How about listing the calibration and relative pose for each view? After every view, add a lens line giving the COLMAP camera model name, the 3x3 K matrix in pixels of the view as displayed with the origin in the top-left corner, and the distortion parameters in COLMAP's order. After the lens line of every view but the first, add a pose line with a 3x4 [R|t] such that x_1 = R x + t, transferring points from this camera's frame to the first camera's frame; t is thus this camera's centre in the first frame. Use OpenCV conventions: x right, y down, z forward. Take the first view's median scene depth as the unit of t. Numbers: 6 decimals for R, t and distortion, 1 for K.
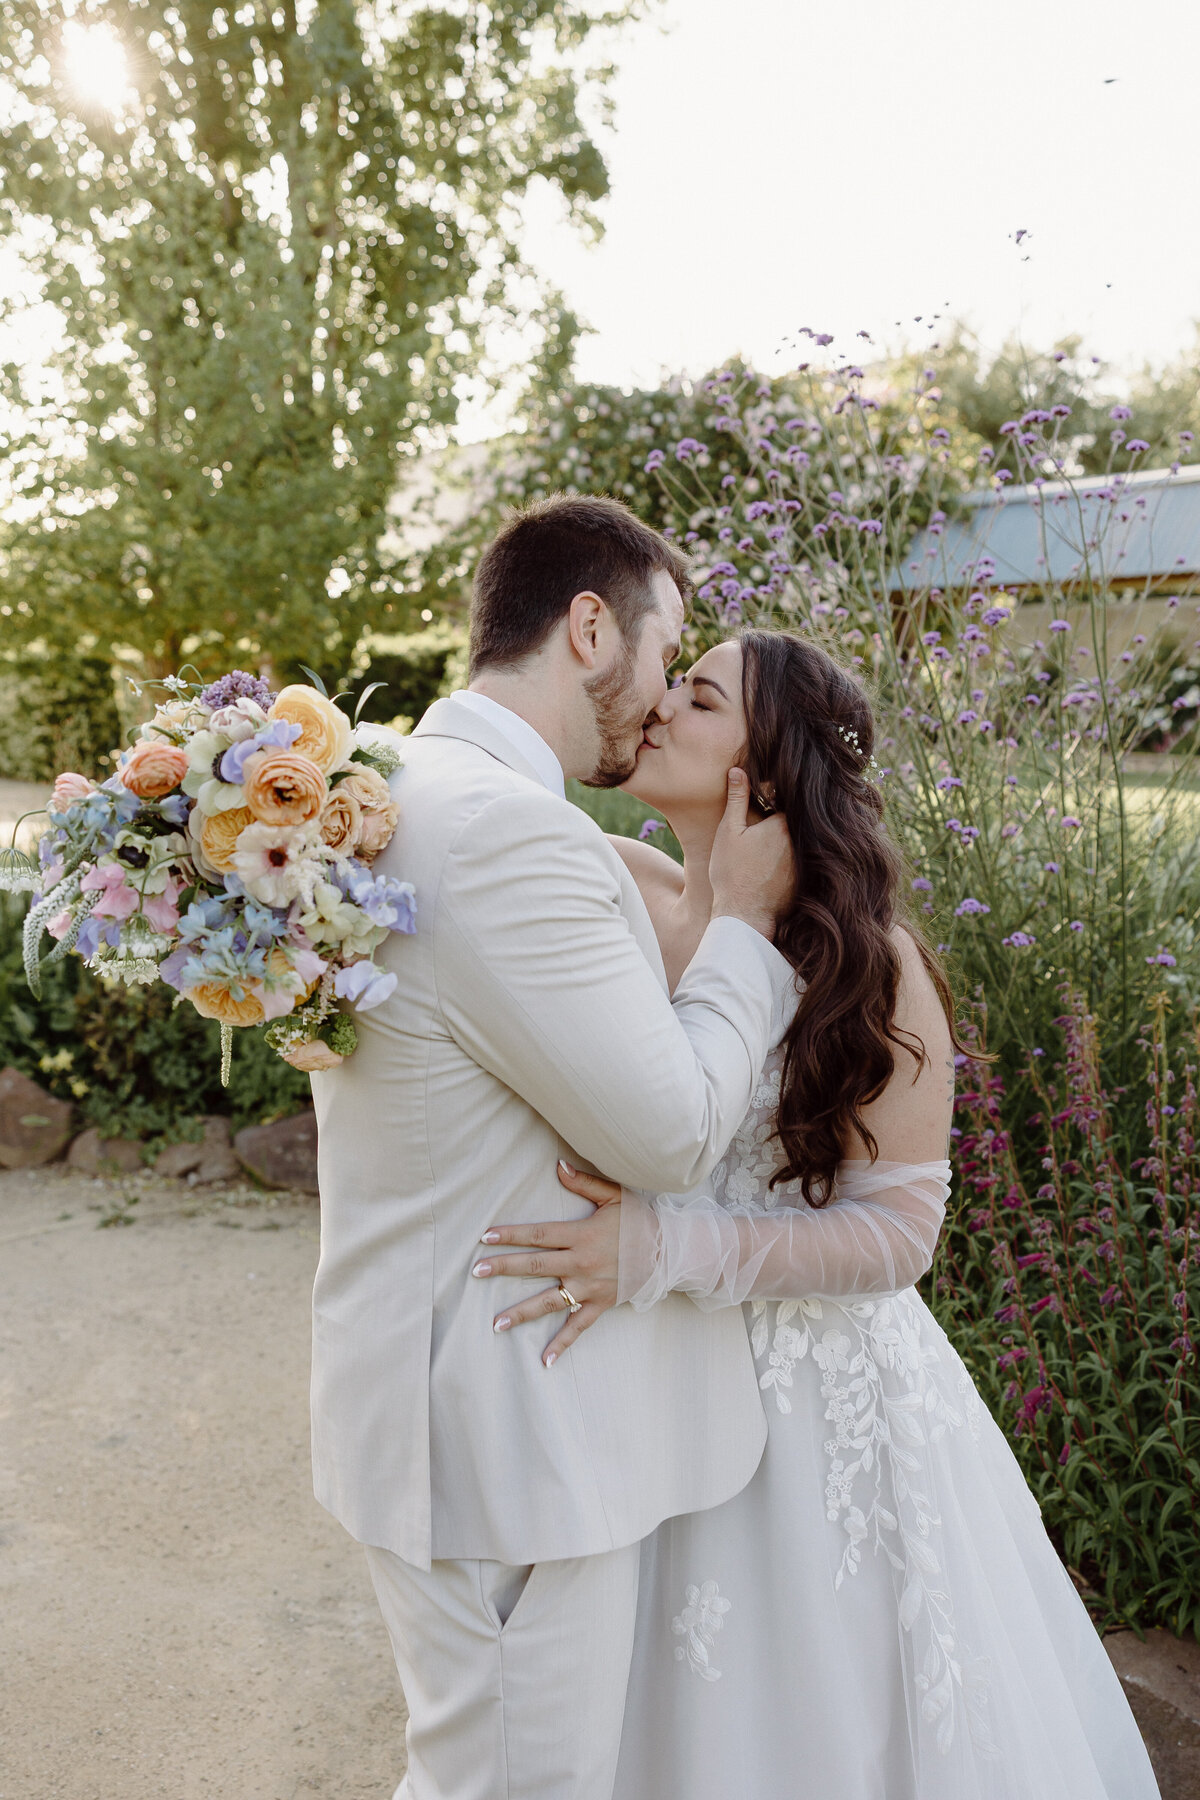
lens RADIAL K [[1409.5, 0, 600.0], [0, 1409.5, 900.0], [0, 0, 1]] dist [0.004825, 0.002370]
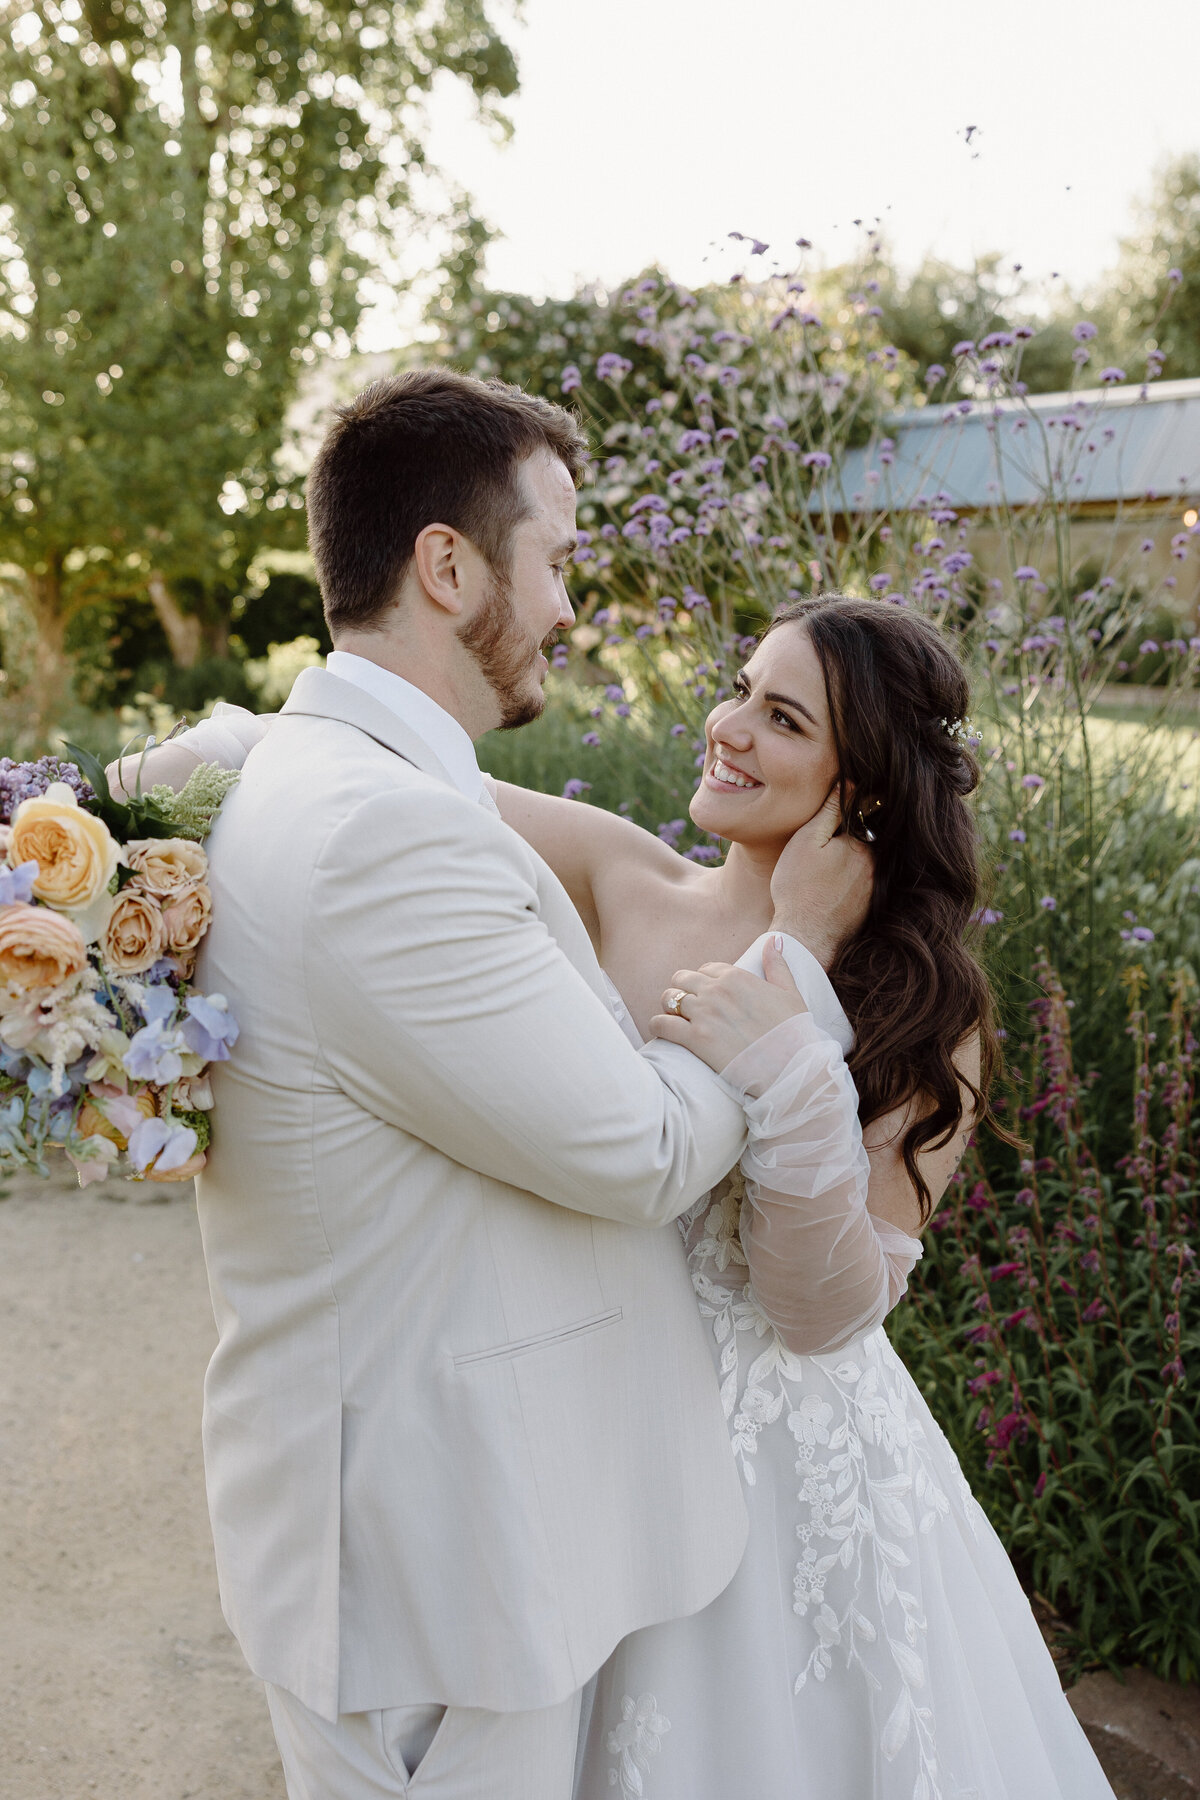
lens RADIAL K [[1658.9, 0, 623.1], [0, 1658.9, 917.2], [0, 0, 1]] dist [-0.005474, 0.009420]
pose [[0.998700, 0.000319, 0.050972, 0.017940], [-0.000909, 0.999933, 0.011565, 0.041988], [-0.050965, -0.011597, 0.998633, -0.122153]]
